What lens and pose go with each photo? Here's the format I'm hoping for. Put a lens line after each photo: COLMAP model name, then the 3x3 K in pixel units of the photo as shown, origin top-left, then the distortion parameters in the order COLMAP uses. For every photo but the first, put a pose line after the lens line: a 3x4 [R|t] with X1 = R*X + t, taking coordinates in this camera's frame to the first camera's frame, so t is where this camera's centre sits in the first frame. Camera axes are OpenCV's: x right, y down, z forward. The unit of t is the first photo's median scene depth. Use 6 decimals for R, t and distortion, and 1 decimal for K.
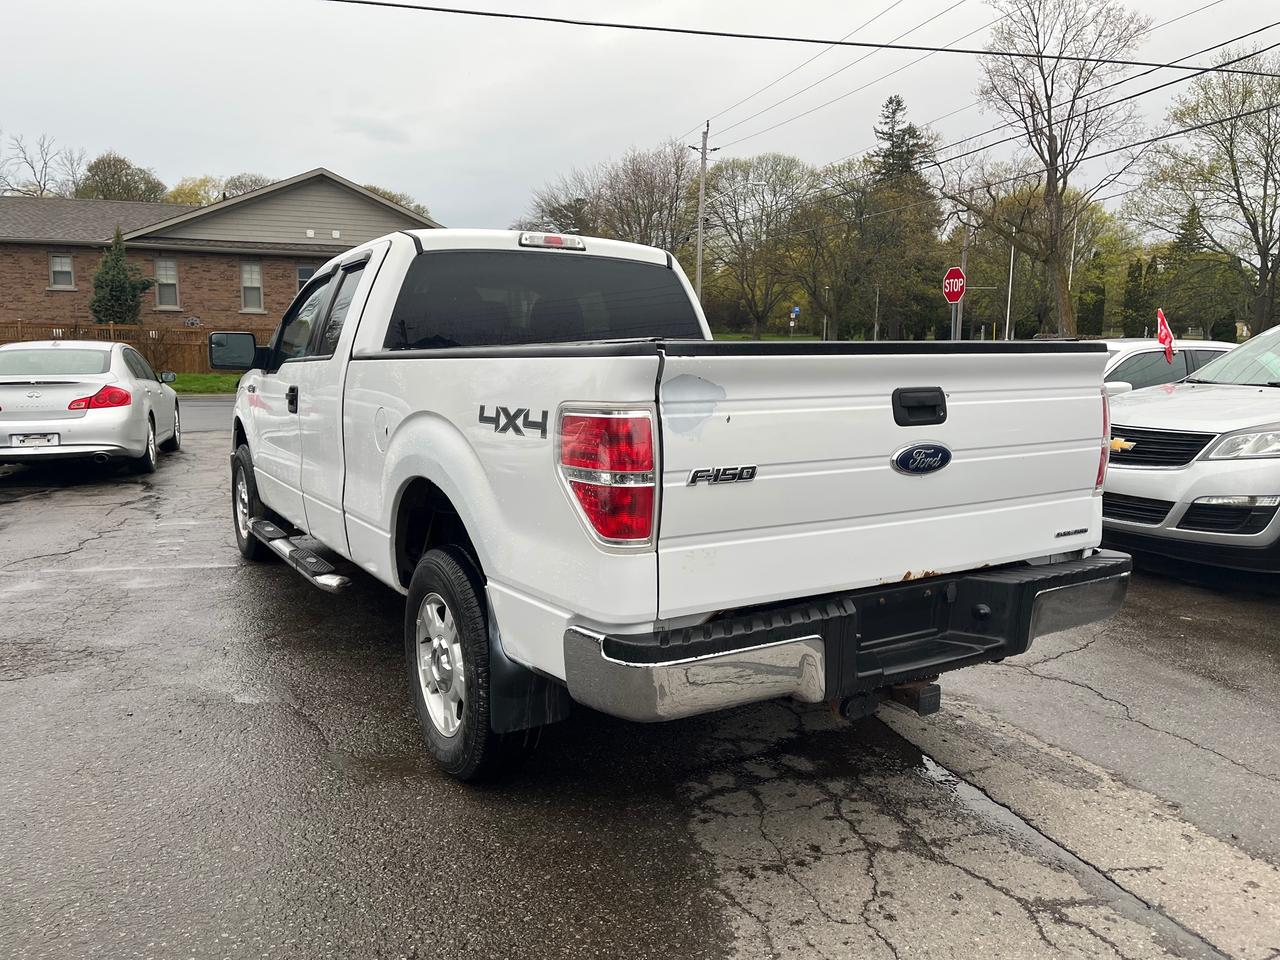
lens RADIAL K [[963.2, 0, 635.4], [0, 963.2, 484.2], [0, 0, 1]] dist [0.096135, -0.133224]
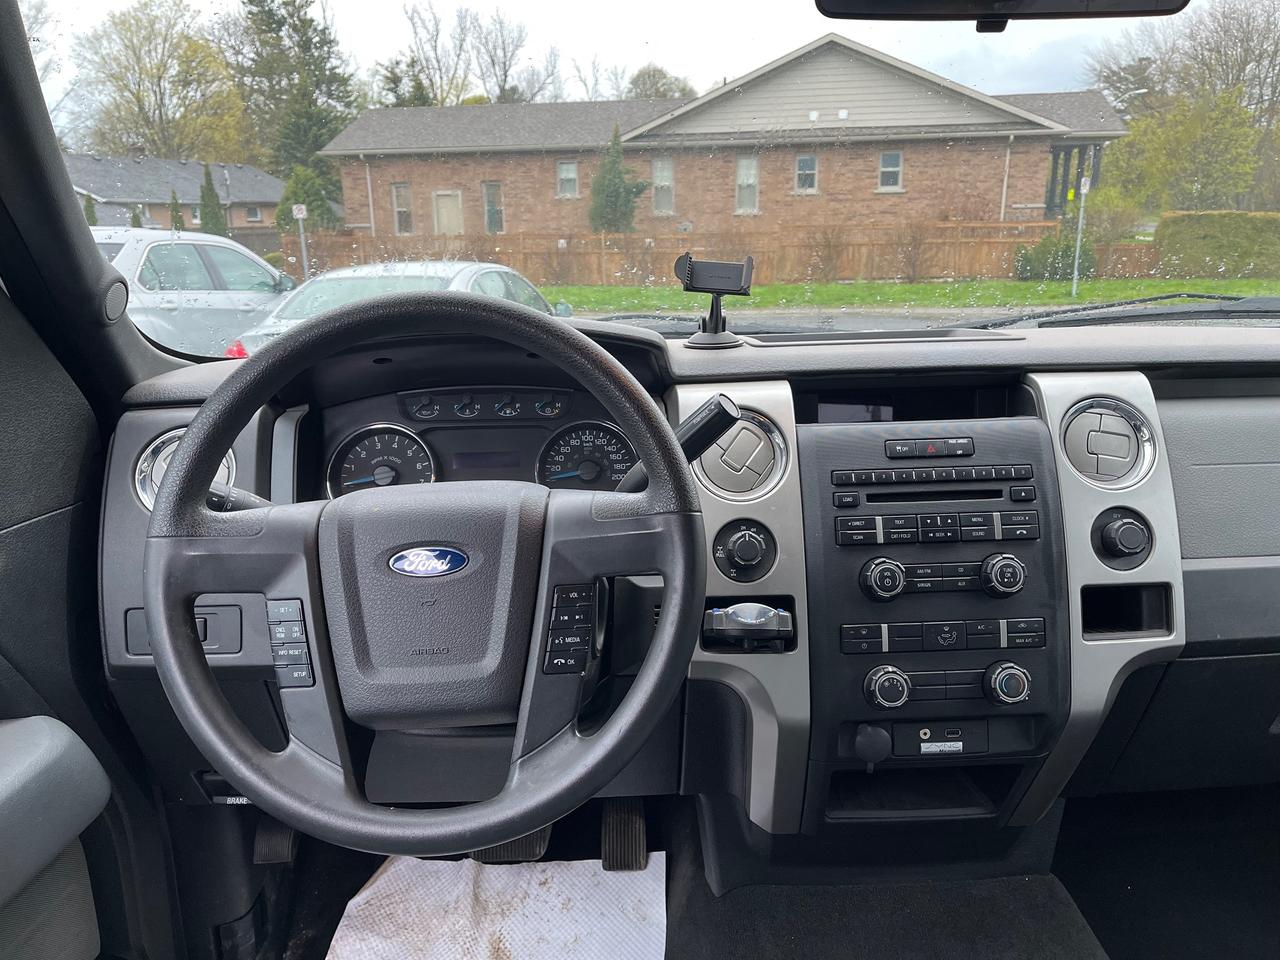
lens RADIAL K [[963.2, 0, 635.4], [0, 963.2, 484.2], [0, 0, 1]] dist [0.096135, -0.133224]
pose [[0.874464, 0.093714, -0.475953, -0.228766], [-0.045405, 0.992667, 0.112031, -0.174256], [0.482961, -0.076356, 0.872306, 1.099156]]
